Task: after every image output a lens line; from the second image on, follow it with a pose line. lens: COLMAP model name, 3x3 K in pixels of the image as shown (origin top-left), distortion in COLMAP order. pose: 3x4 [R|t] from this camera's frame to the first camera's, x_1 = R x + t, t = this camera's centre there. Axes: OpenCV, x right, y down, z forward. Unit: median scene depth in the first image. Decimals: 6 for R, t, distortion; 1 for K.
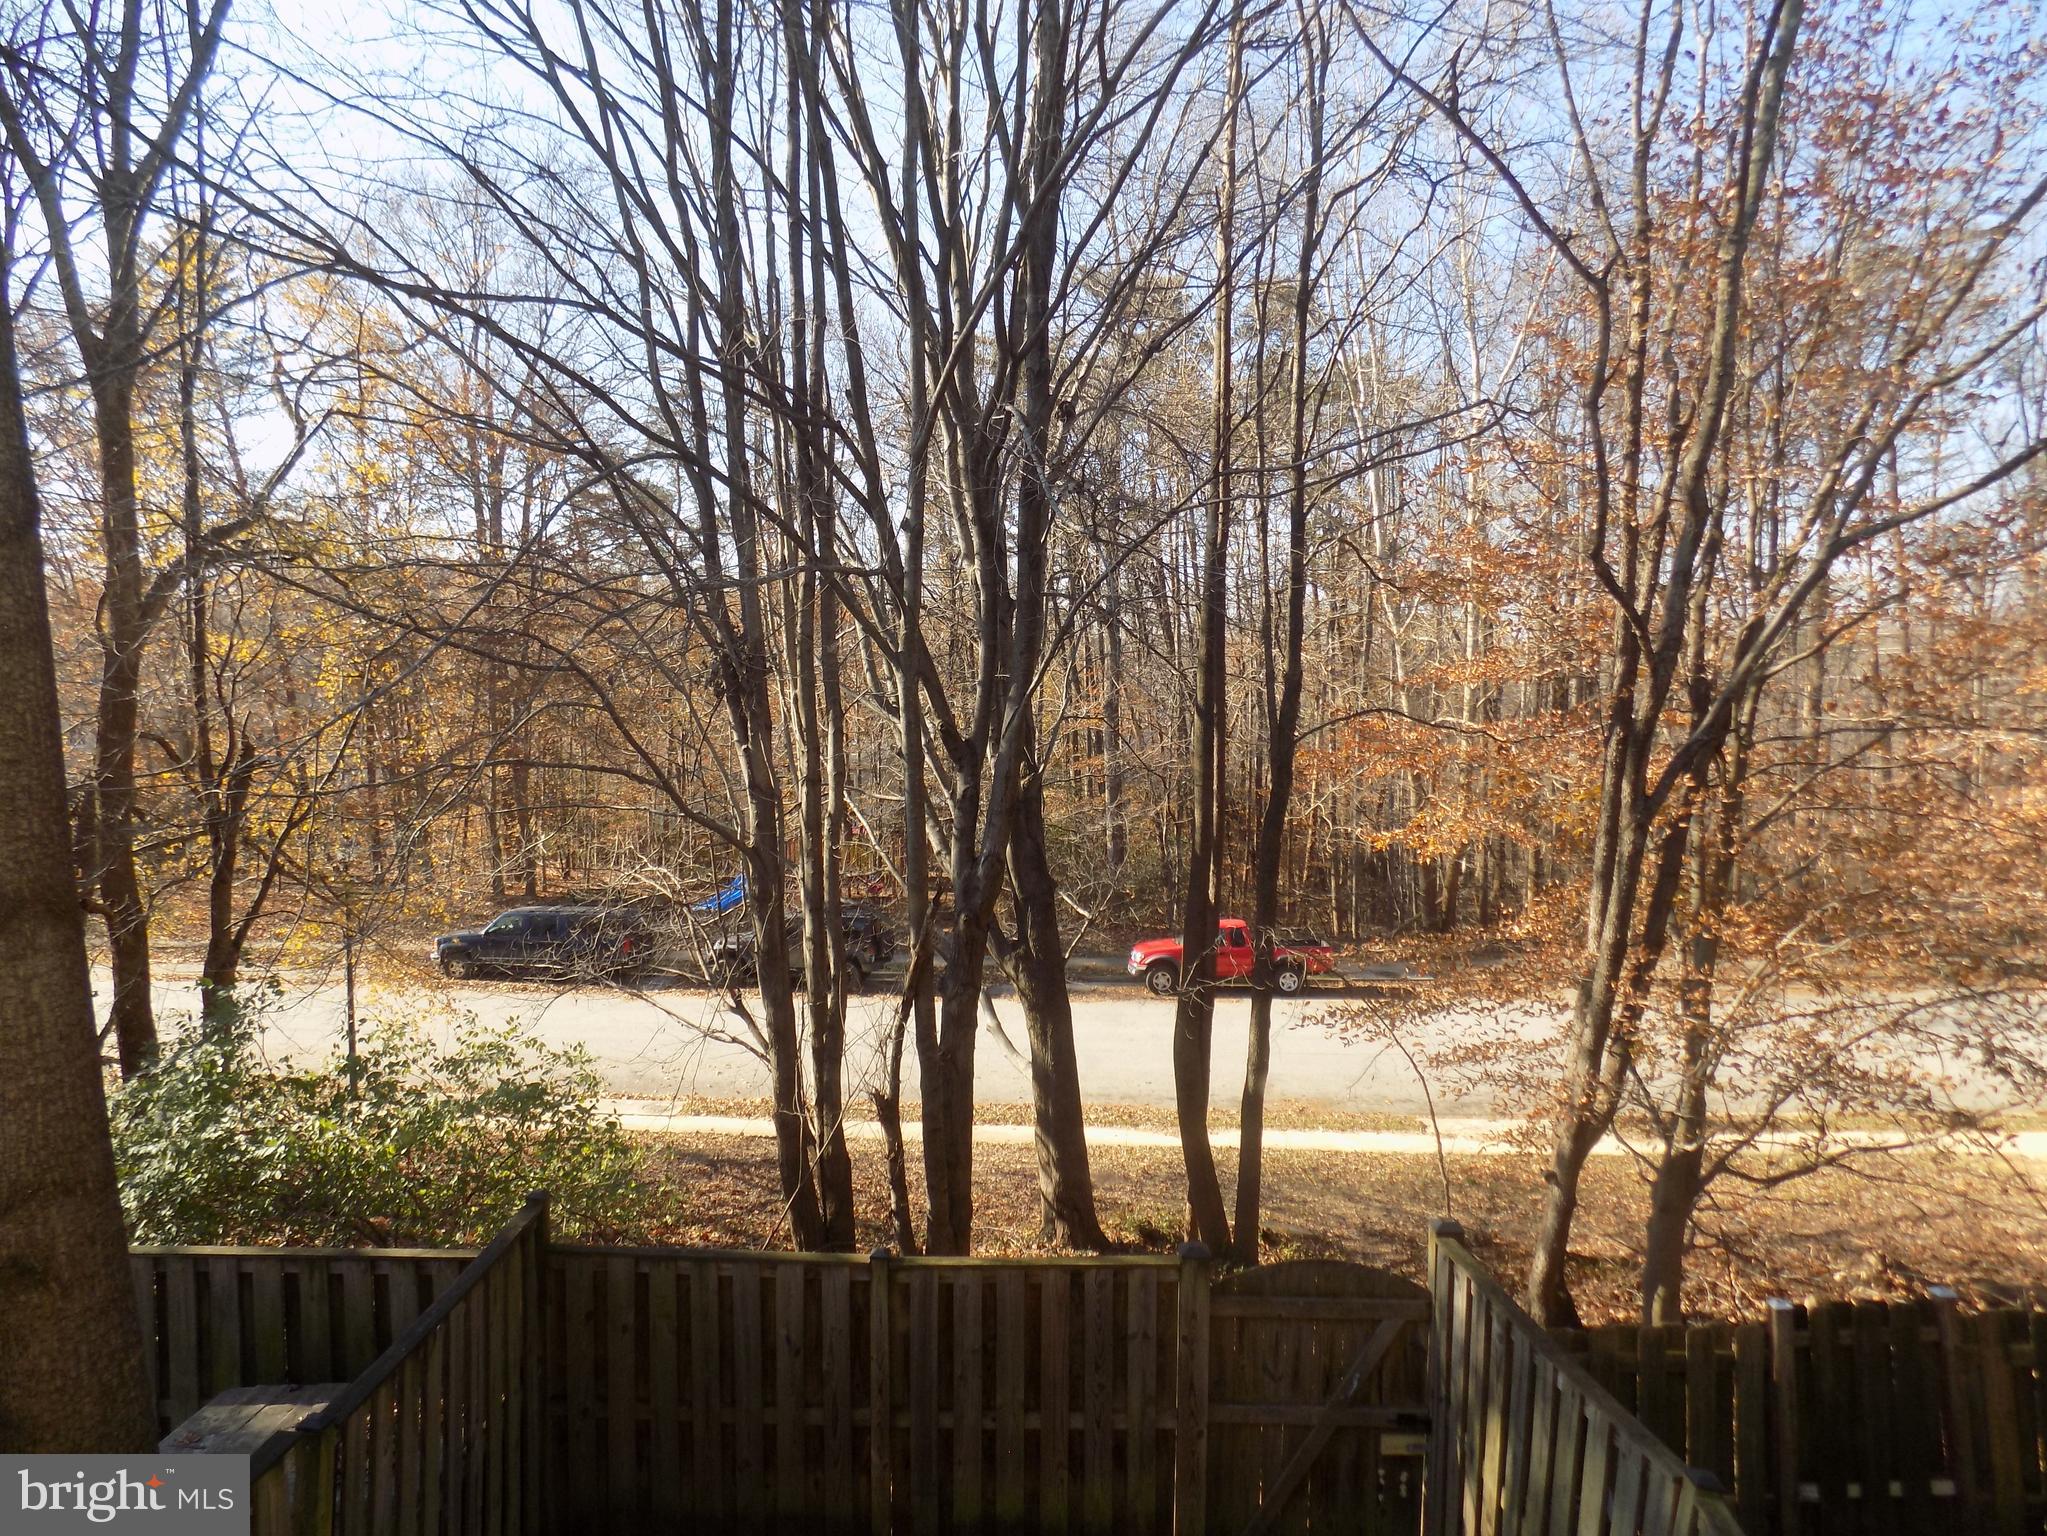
lens RADIAL K [[1391.5, 0, 1023.5], [0, 1391.5, 768.0], [0, 0, 1]] dist [-0.074603, 0.072283]
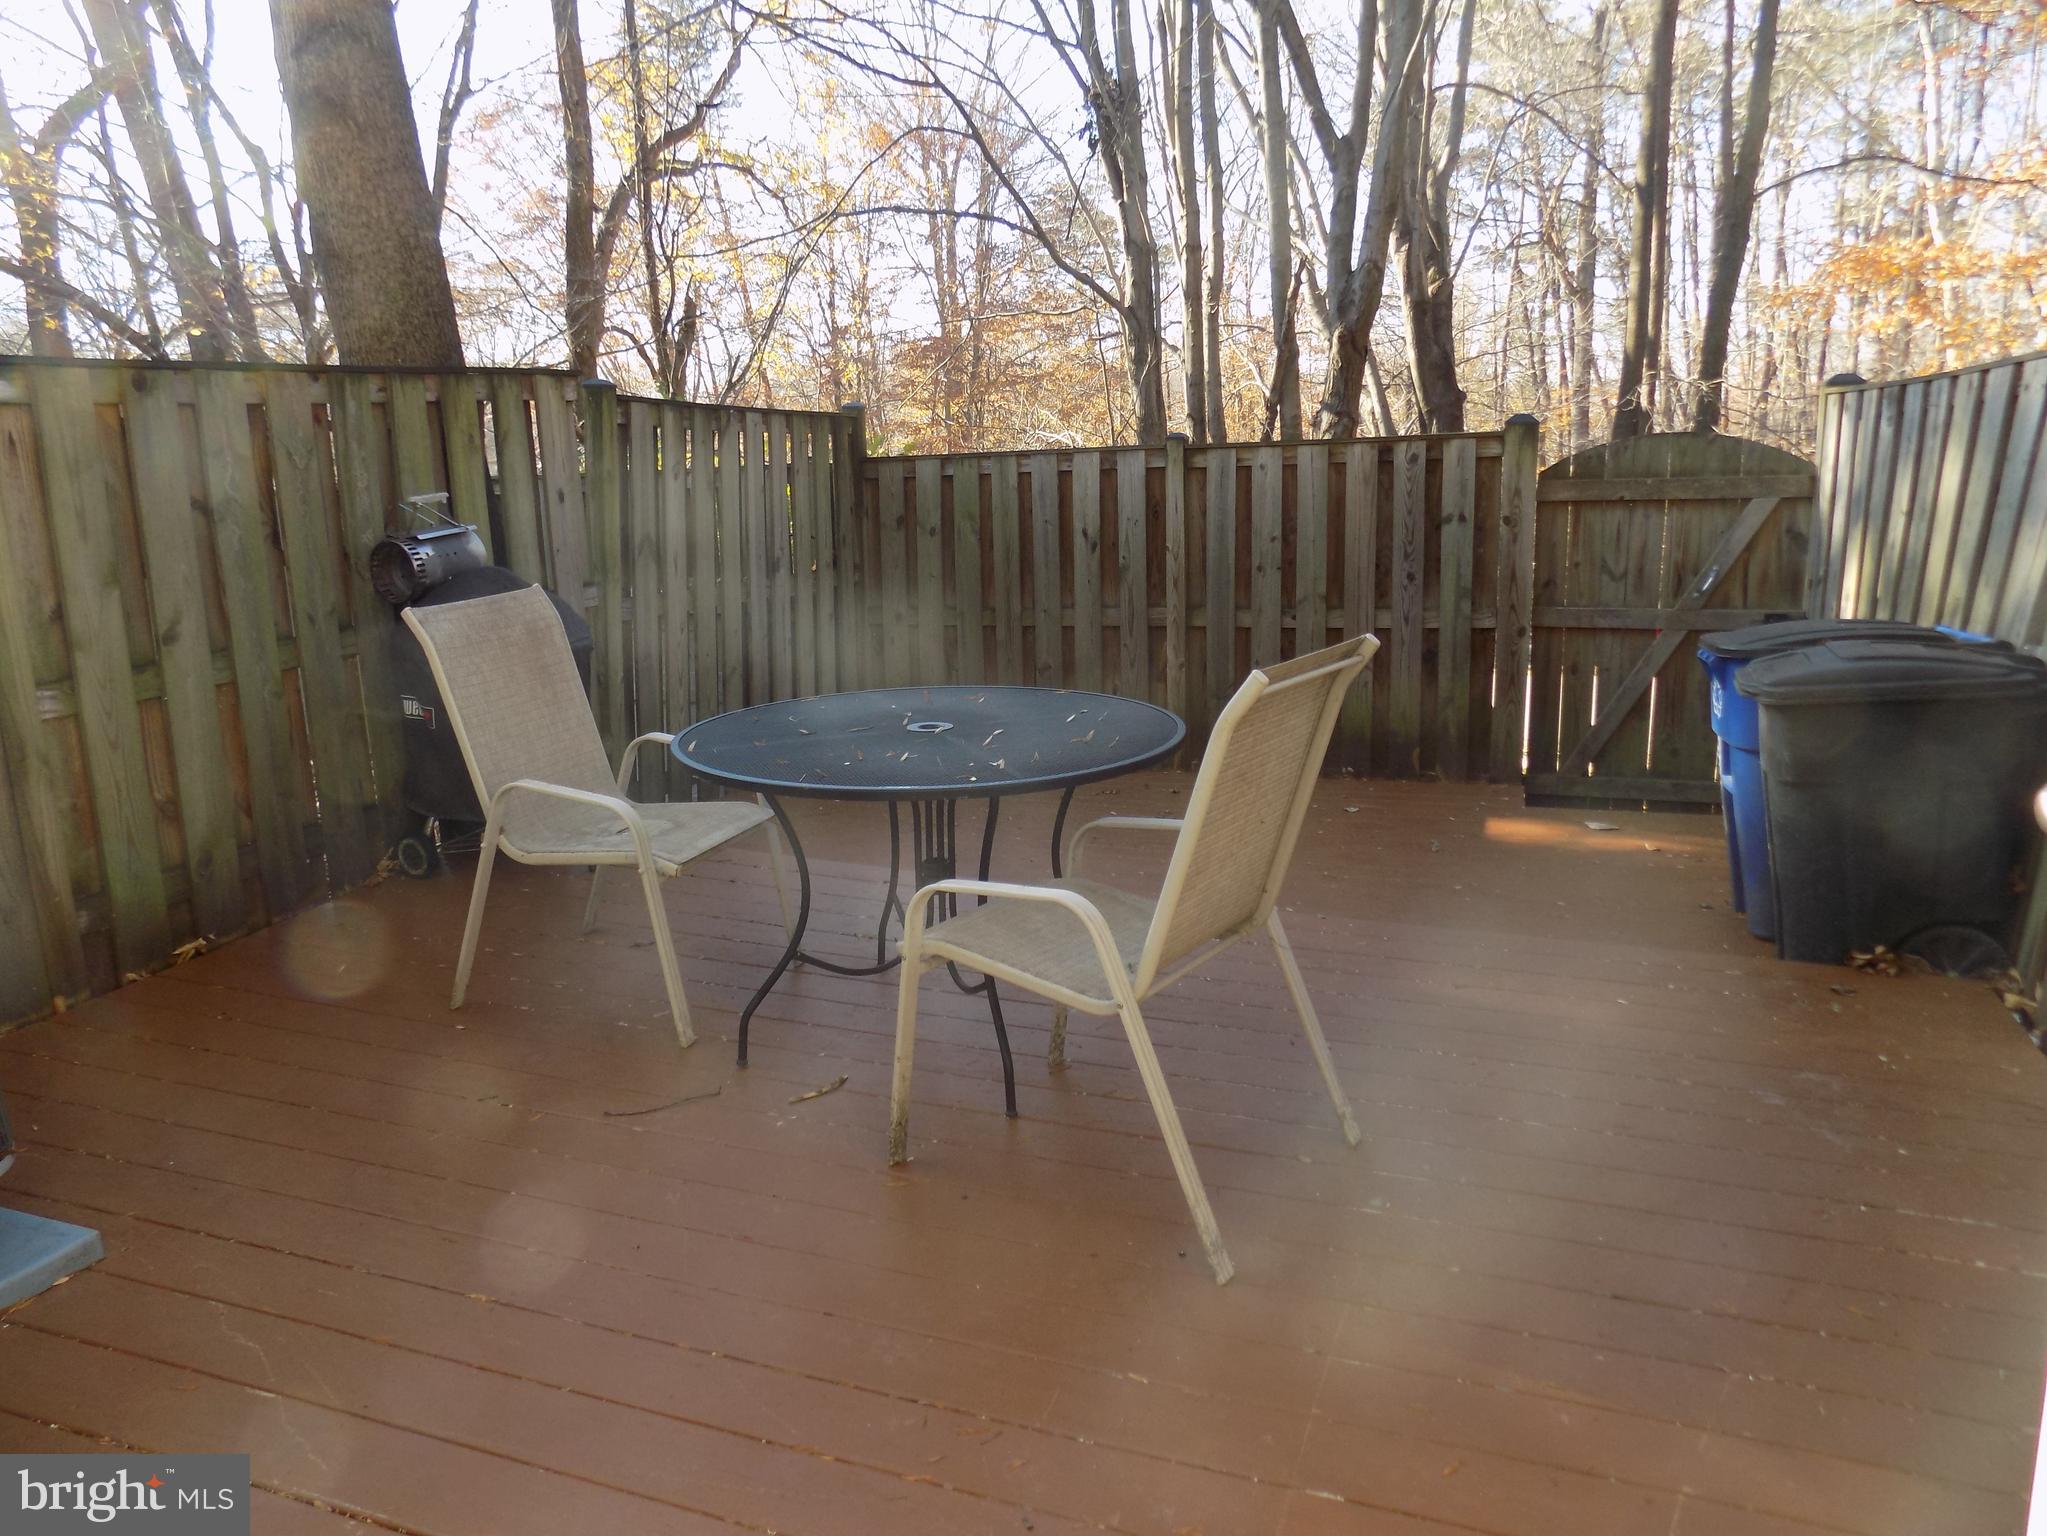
lens RADIAL K [[1391.5, 0, 1023.5], [0, 1391.5, 768.0], [0, 0, 1]] dist [-0.074603, 0.072283]
pose [[0.945162, 0.035775, -0.324638, 0.070563], [0.011877, 0.989560, 0.143628, 0.266584], [0.326387, -0.139608, 0.934870, 0.020505]]
